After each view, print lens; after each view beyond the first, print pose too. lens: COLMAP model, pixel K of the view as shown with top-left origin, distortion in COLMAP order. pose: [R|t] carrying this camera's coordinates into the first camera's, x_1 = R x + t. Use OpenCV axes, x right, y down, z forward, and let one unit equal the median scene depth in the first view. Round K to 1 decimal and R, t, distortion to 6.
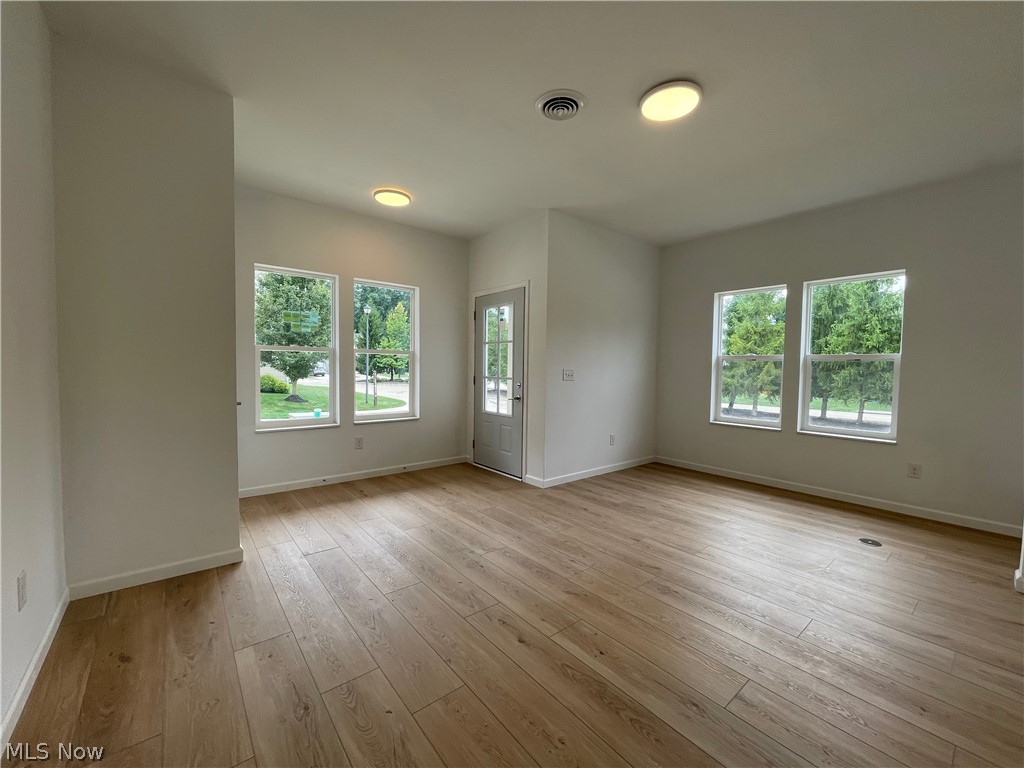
lens RADIAL K [[410.7, 0, 512.0], [0, 410.7, 384.0], [0, 0, 1]] dist [0.002446, 0.000355]
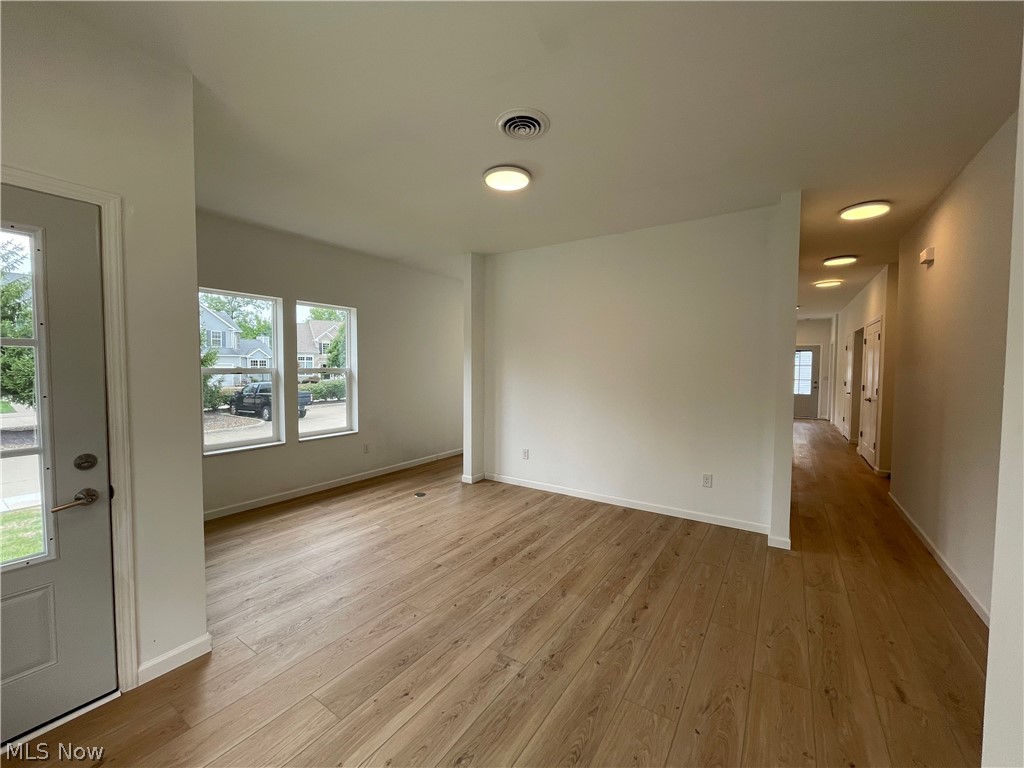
lens RADIAL K [[410.7, 0, 512.0], [0, 410.7, 384.0], [0, 0, 1]] dist [0.002446, 0.000355]
pose [[-0.277806, -0.056454, 0.958977, -0.676491], [0.032845, 0.997130, 0.068215, -0.121386], [-0.960076, 0.050448, -0.275154, 1.087589]]
